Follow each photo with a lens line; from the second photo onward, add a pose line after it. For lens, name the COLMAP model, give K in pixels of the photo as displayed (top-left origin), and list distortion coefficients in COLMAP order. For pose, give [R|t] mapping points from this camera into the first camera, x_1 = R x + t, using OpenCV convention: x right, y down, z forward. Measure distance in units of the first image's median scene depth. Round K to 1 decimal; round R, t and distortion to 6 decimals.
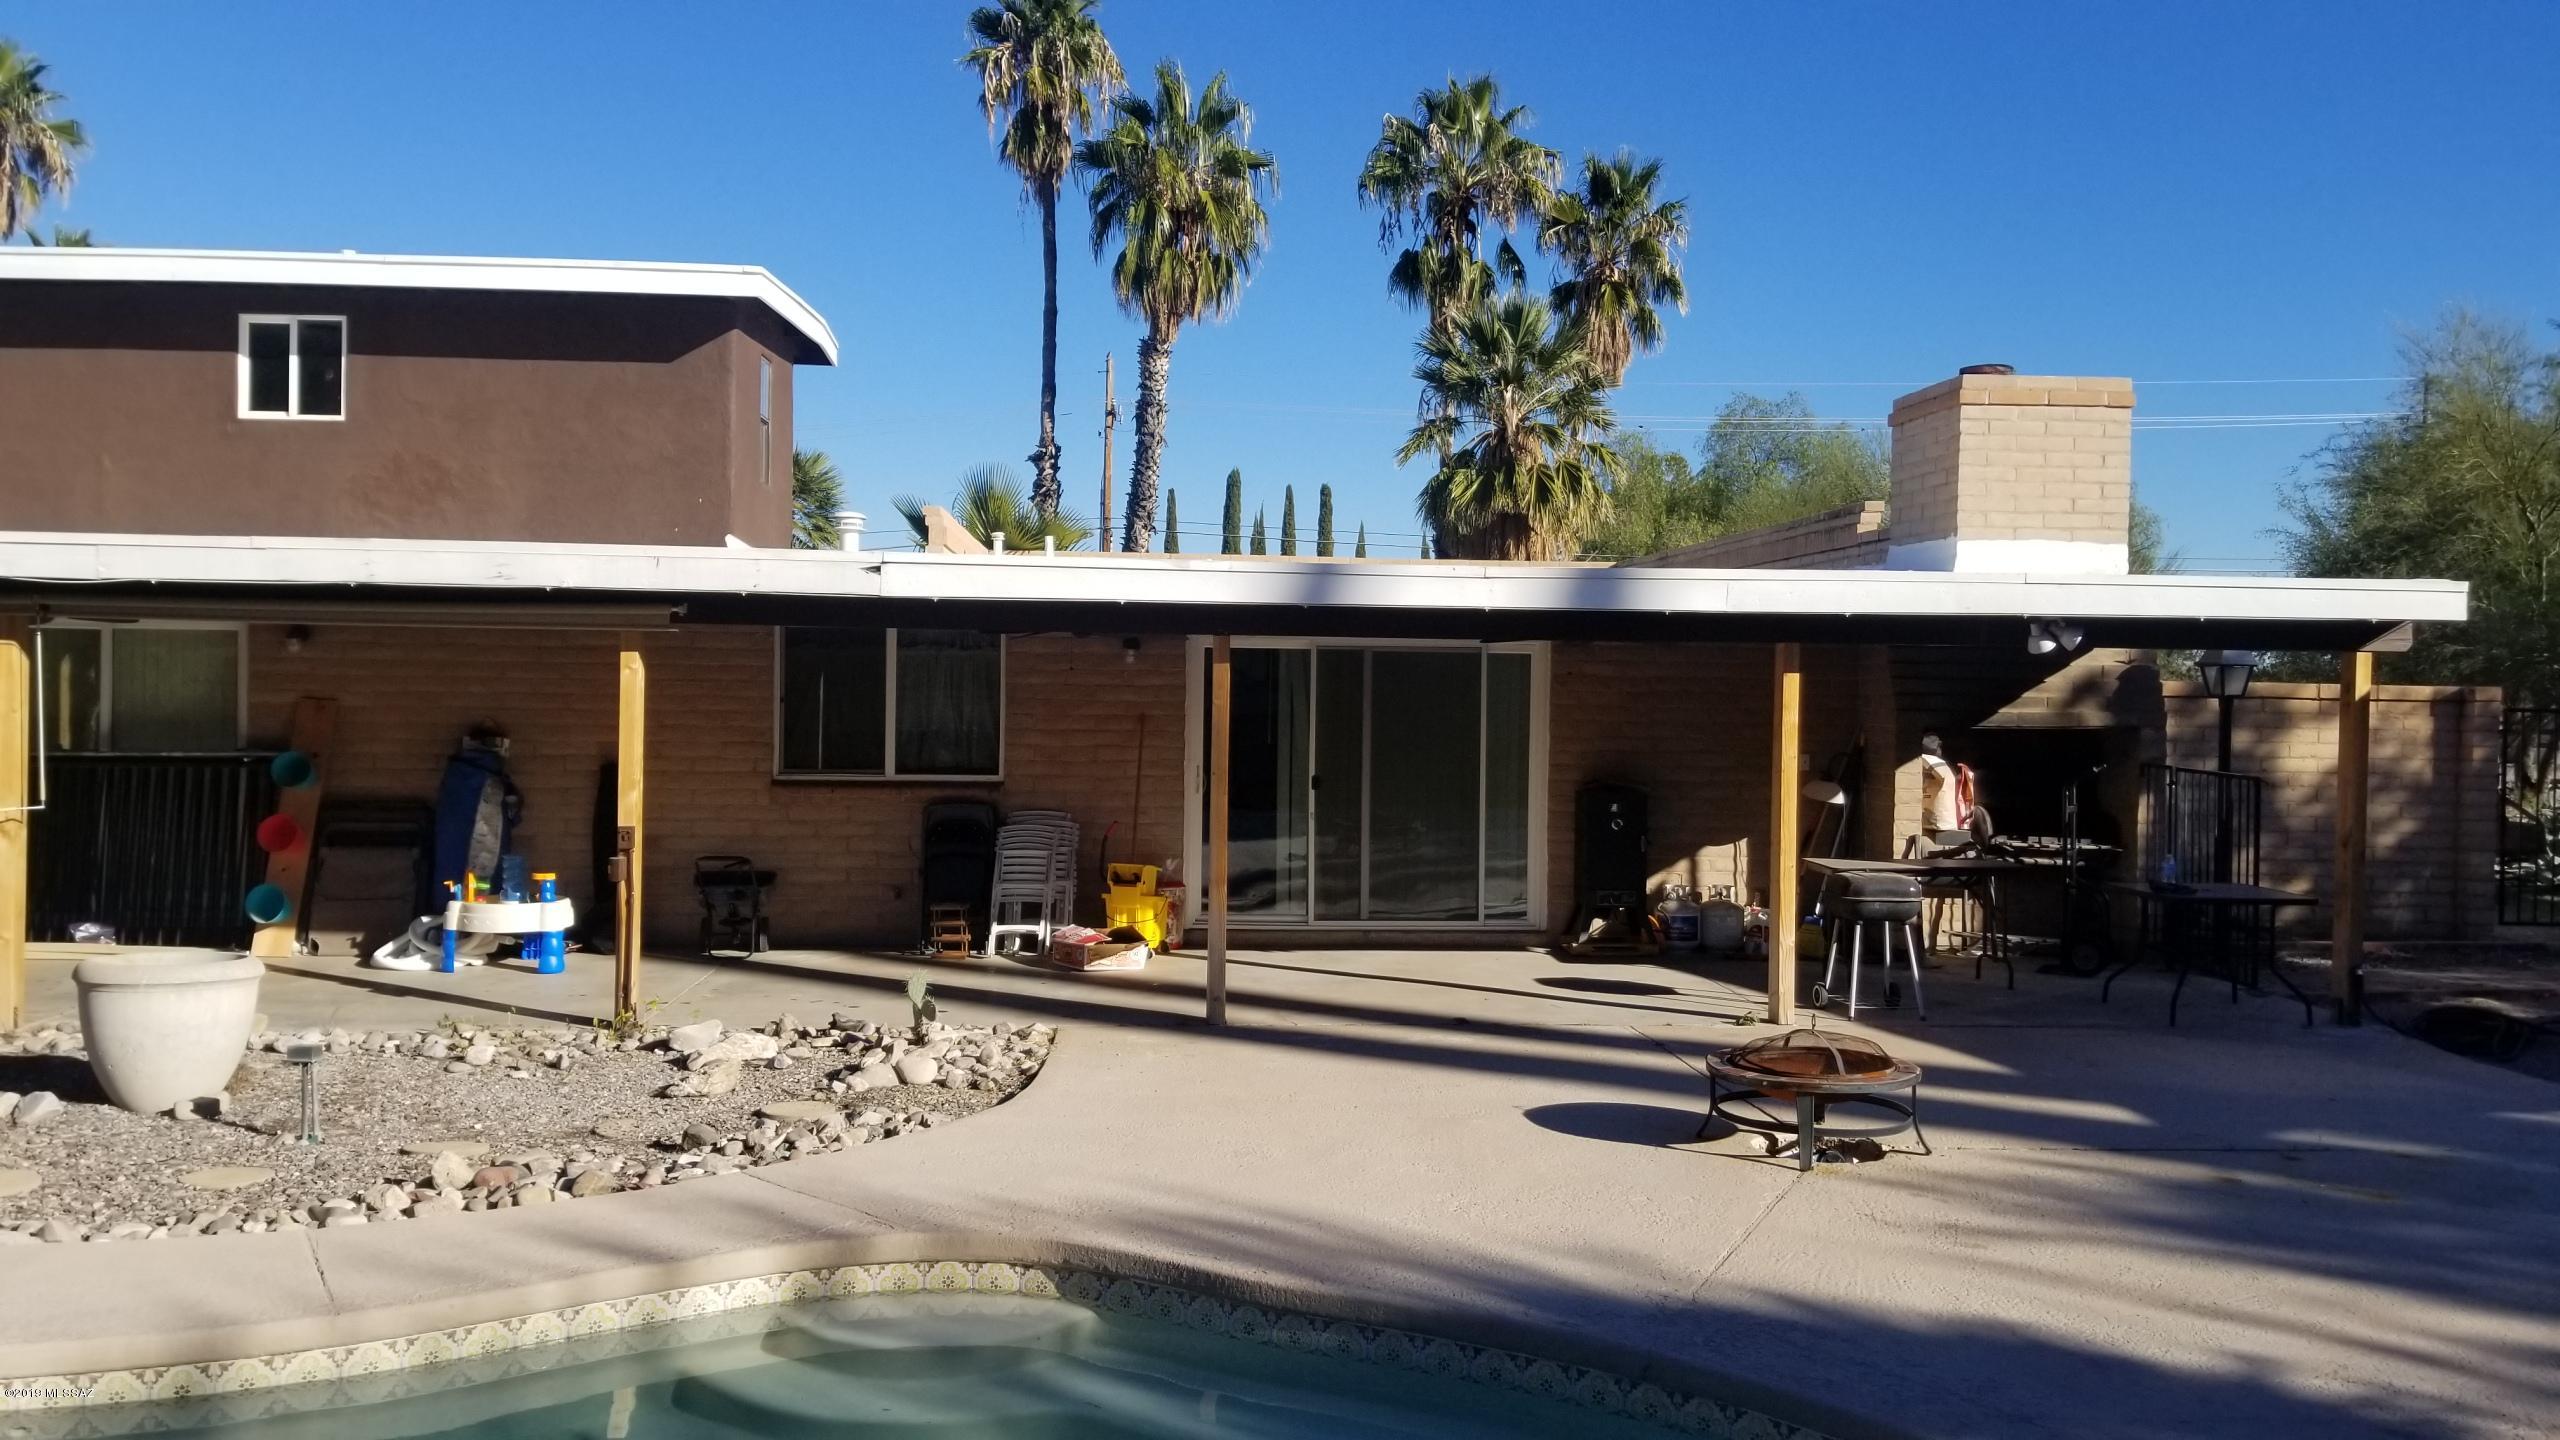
lens RADIAL K [[1939.1, 0, 1280.0], [0, 1939.1, 720.0], [0, 0, 1]] dist [0.064765, -0.137764]
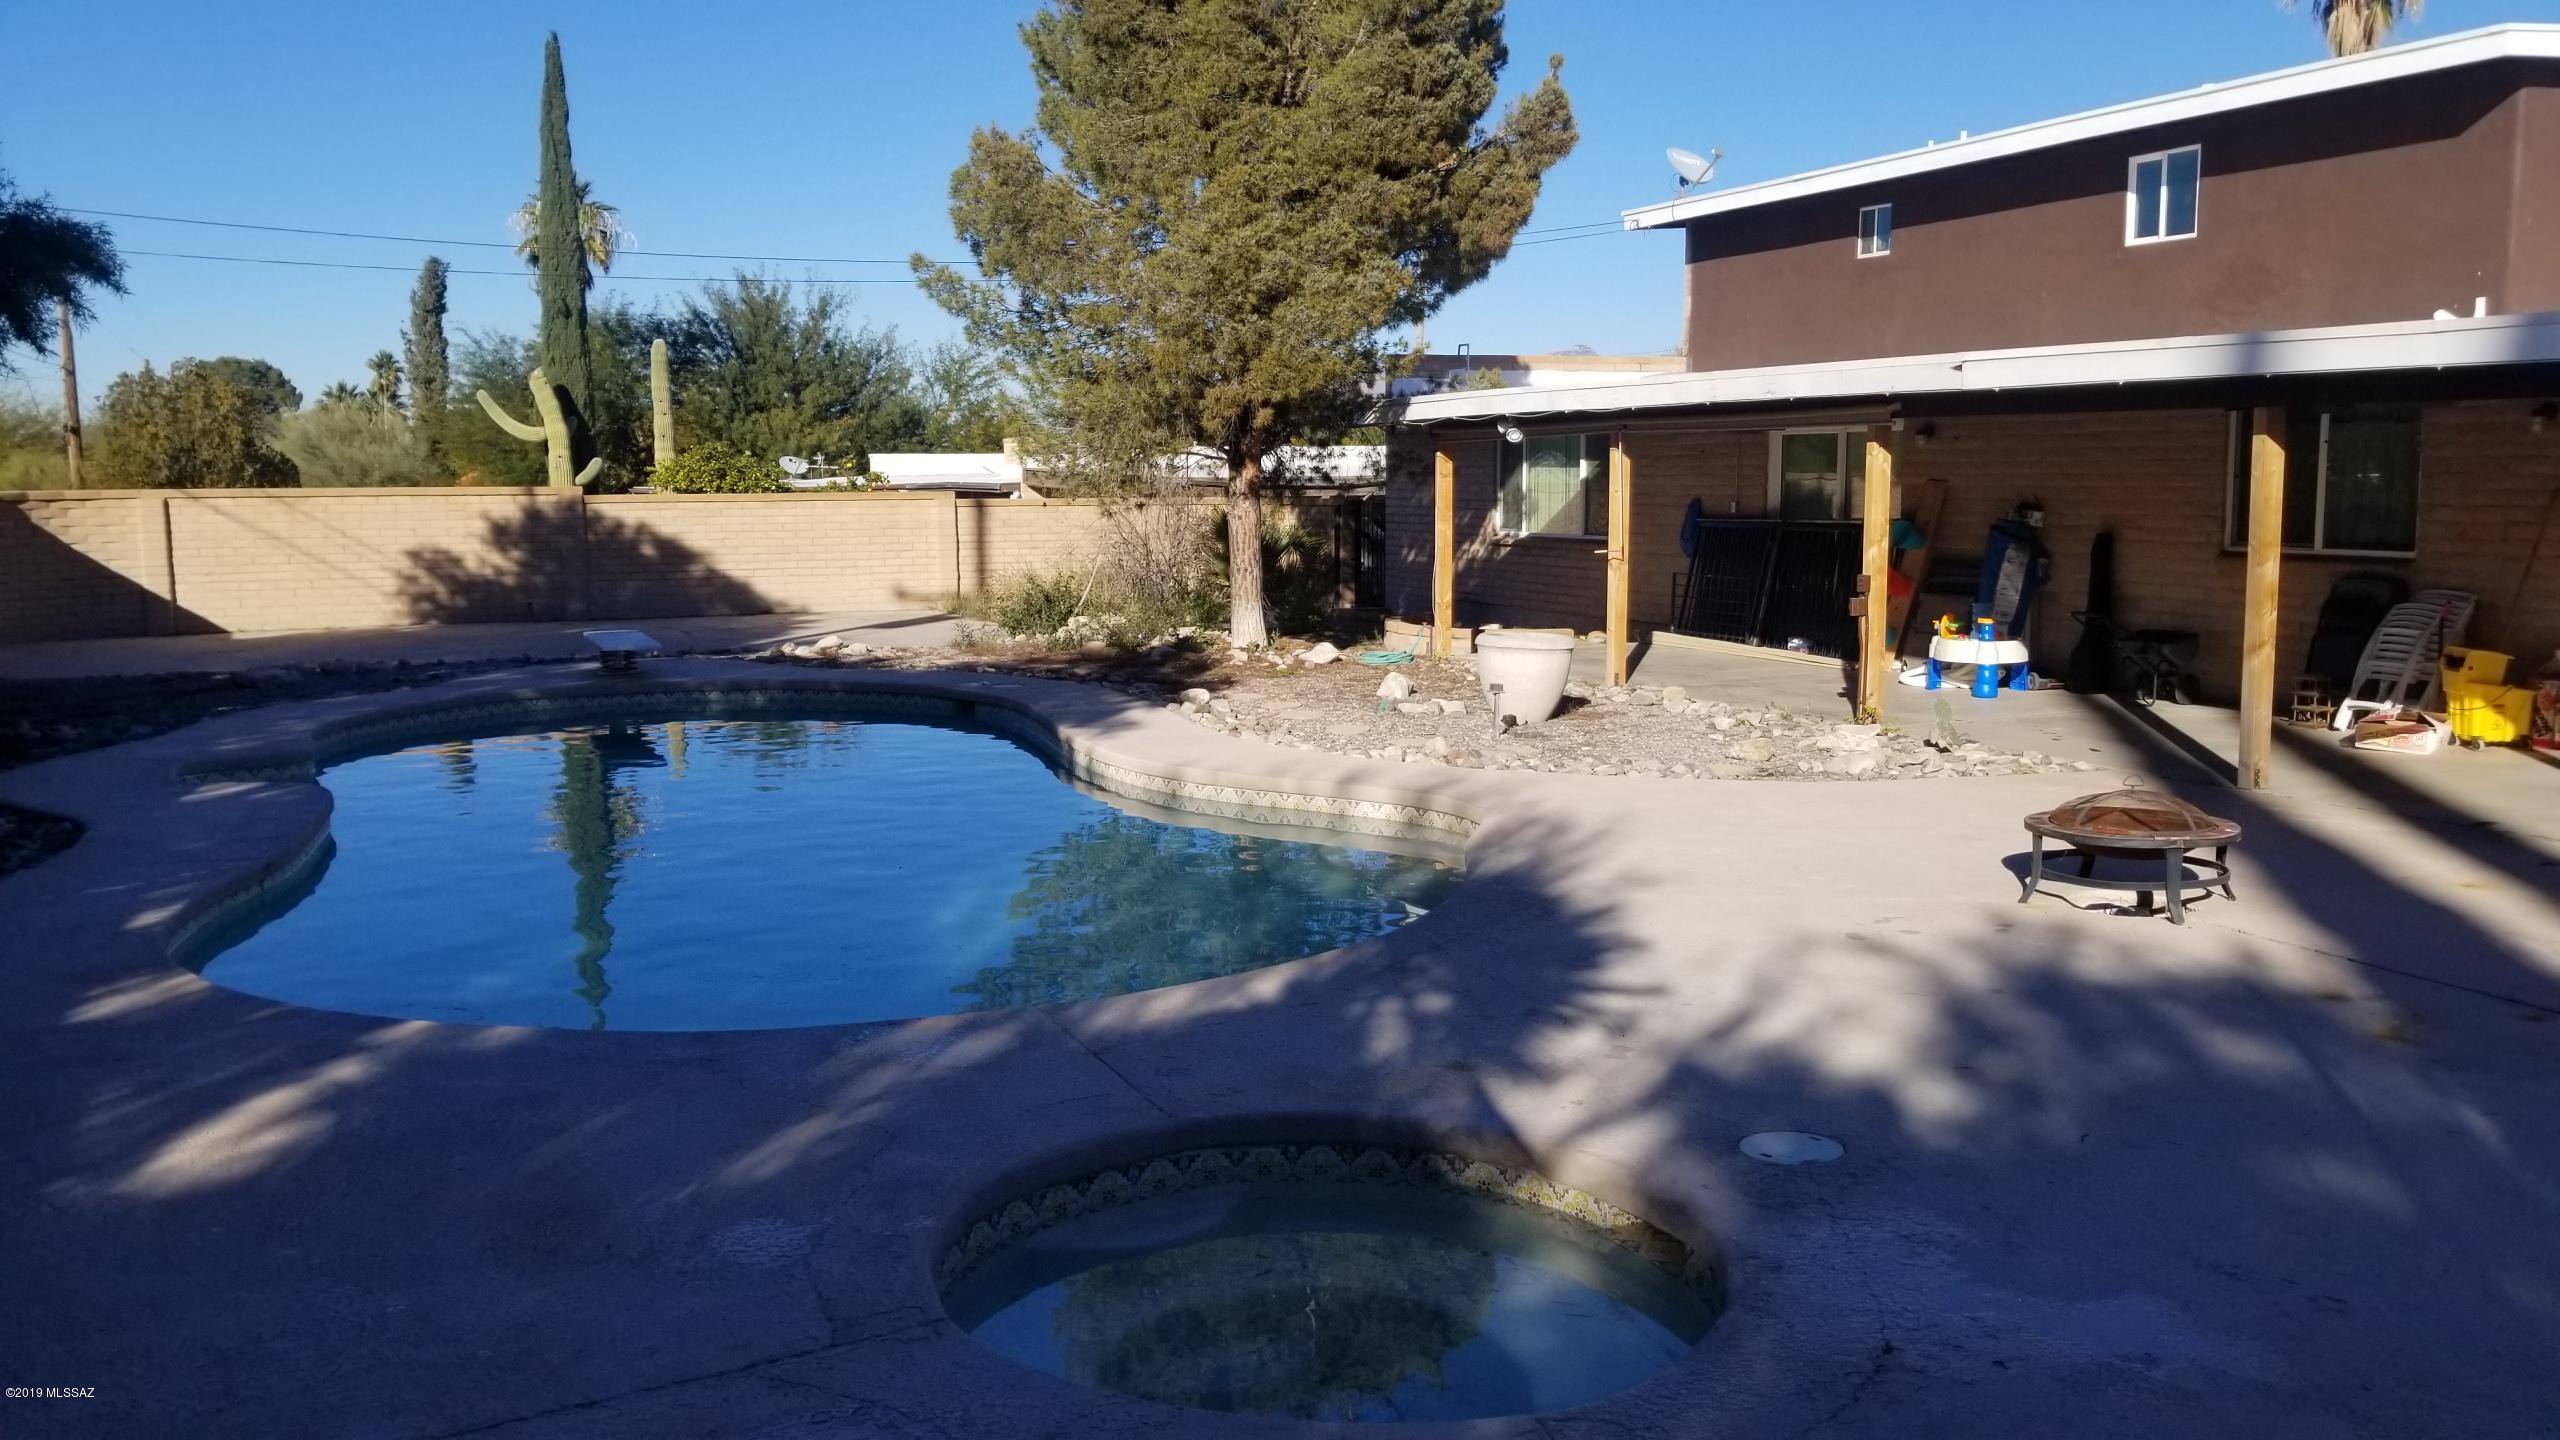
lens RADIAL K [[1939.1, 0, 1280.0], [0, 1939.1, 720.0], [0, 0, 1]] dist [0.064765, -0.137764]
pose [[0.329500, 0.102409, -0.938585, 0.601676], [-0.001489, 0.994155, 0.107950, 0.007615], [0.944154, -0.034172, 0.327726, 0.140319]]
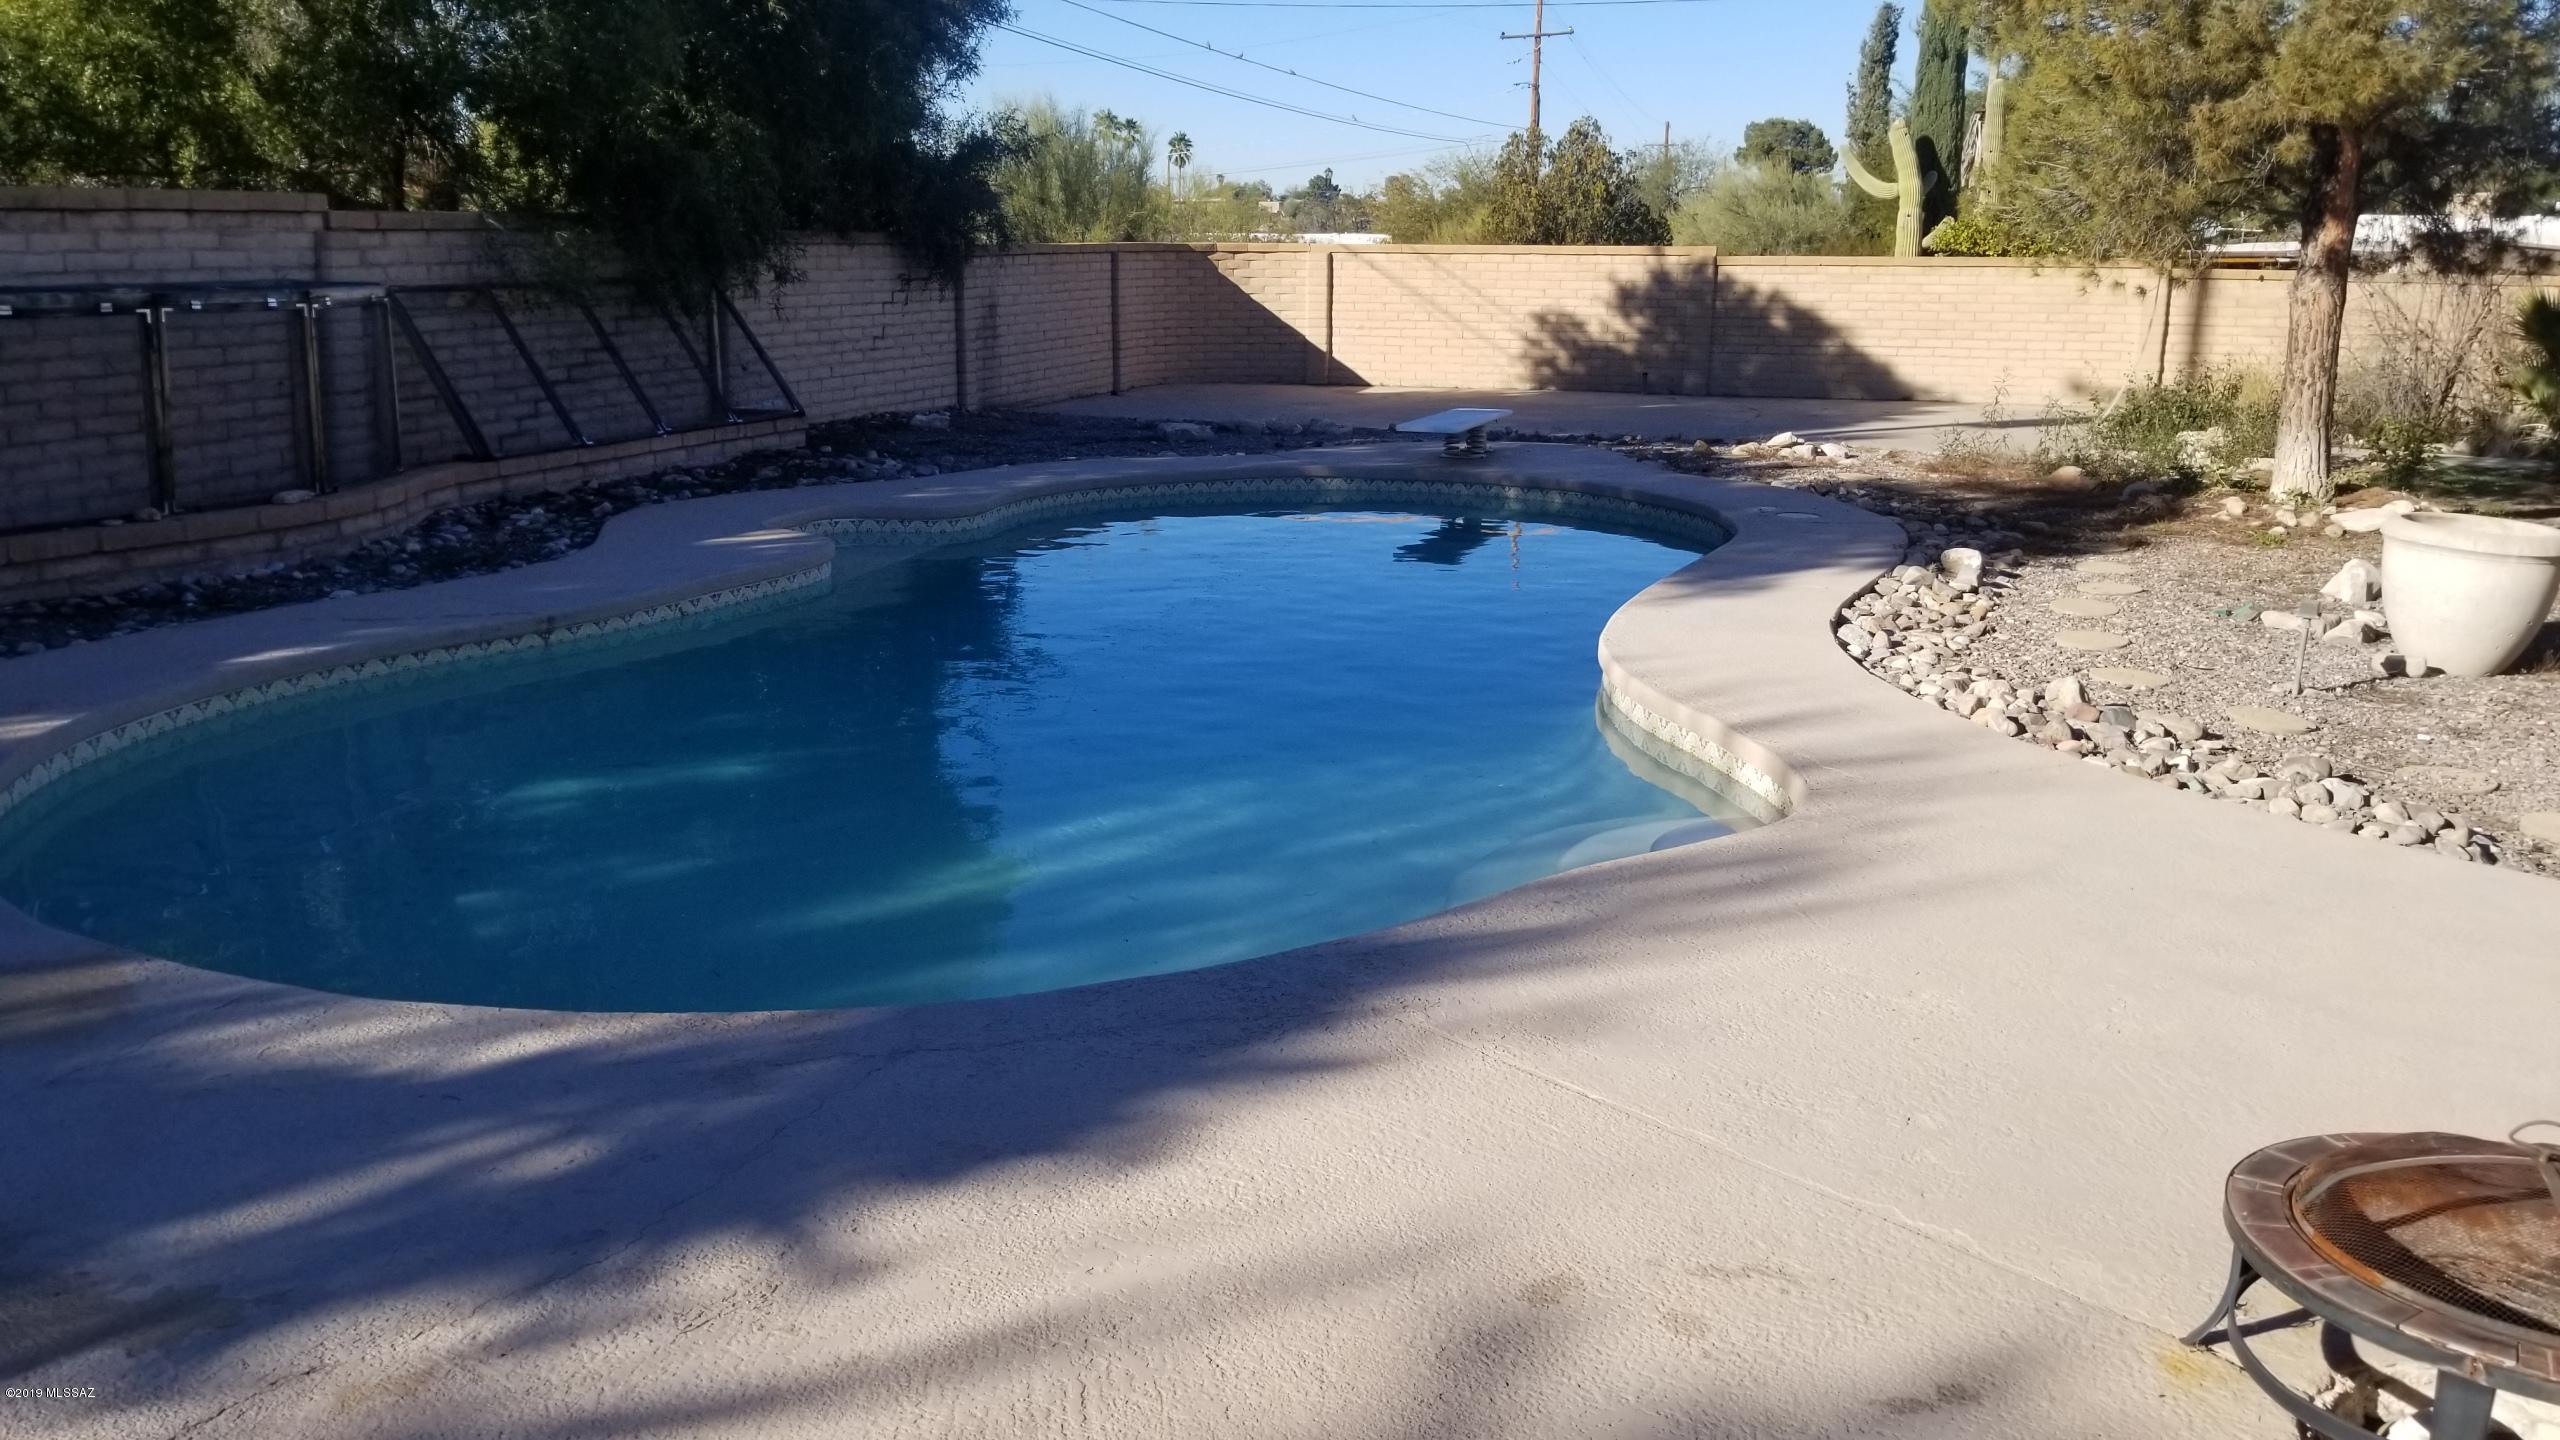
lens RADIAL K [[1966.8, 0, 1280.0], [0, 1966.8, 720.0], [0, 0, 1]] dist [0.091758, -0.147557]
pose [[-0.399279, 0.200084, -0.894731, 0.372371], [-0.027218, 0.972879, 0.229706, 0.002067], [0.916425, 0.116070, -0.383004, 0.516223]]
